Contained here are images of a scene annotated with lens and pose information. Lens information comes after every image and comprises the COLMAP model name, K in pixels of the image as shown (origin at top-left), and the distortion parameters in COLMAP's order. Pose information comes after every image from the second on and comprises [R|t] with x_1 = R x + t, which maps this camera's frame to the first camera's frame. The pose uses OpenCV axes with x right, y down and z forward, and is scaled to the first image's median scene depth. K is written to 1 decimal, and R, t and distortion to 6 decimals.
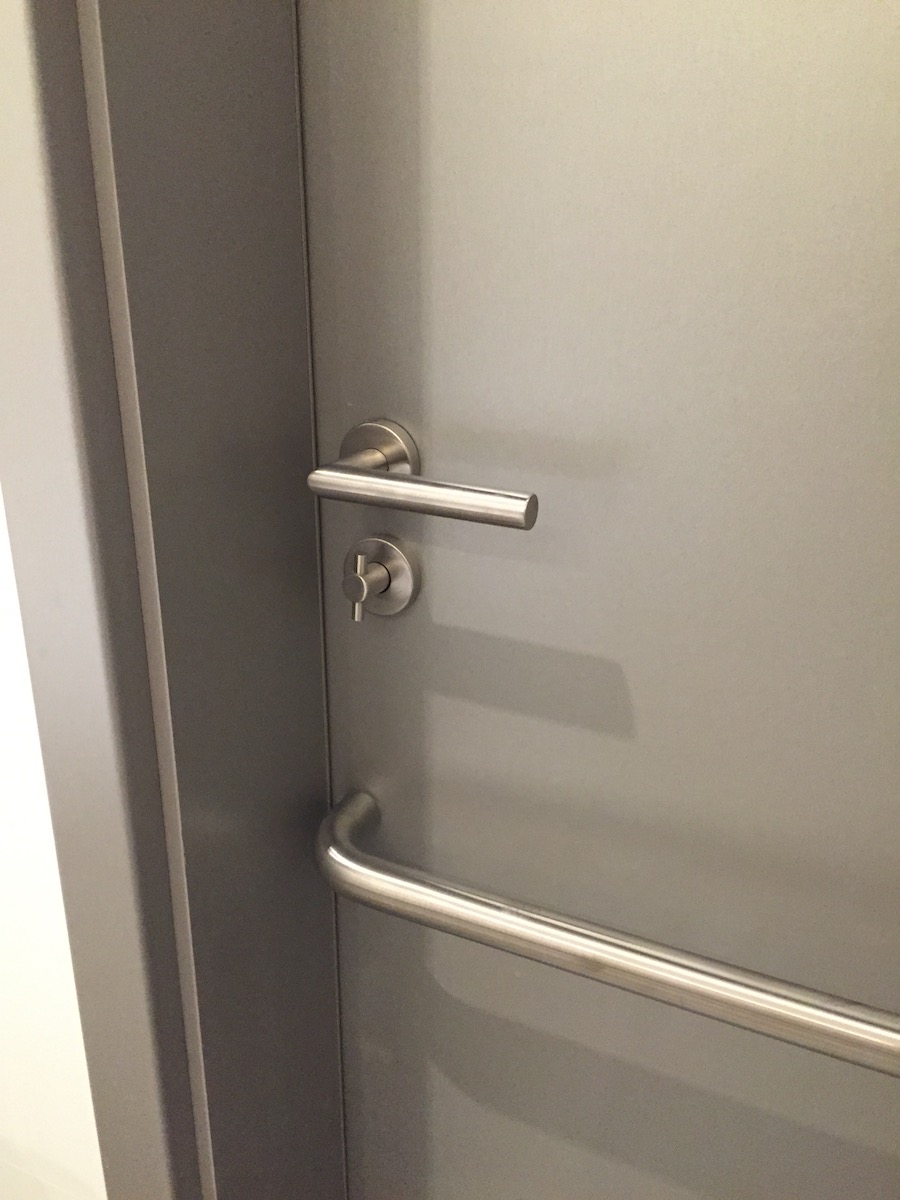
lens RADIAL K [[1013.4, 0, 450.0], [0, 1013.4, 600.0], [0, 0, 1]] dist [0.079580, -0.128363]
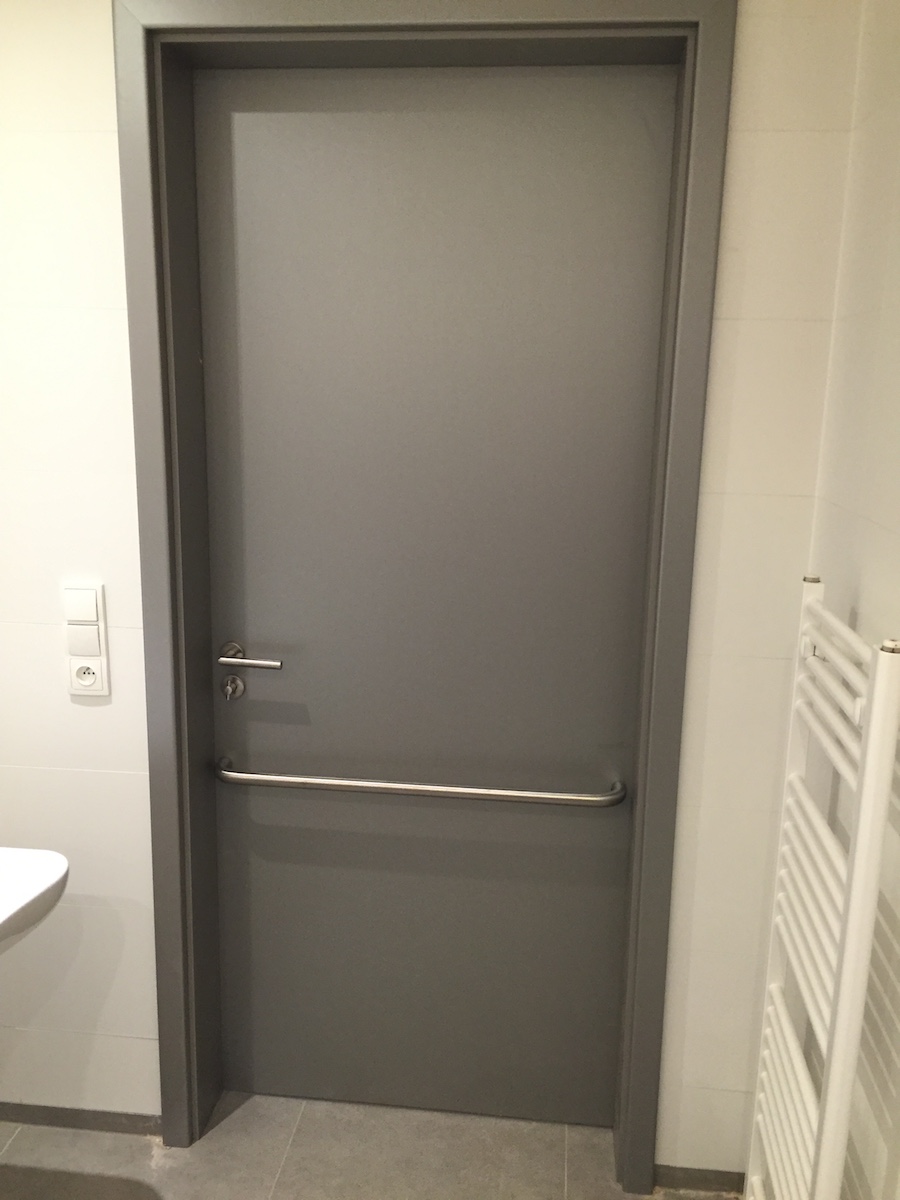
lens RADIAL K [[1019.4, 0, 450.0], [0, 1019.4, 600.0], [0, 0, 1]] dist [-0.004219, 0.010296]
pose [[0.933720, -0.051075, 0.354341, -0.598256], [0.097993, 0.988433, -0.115746, 0.159465], [-0.344331, 0.142797, 0.927925, -2.512205]]
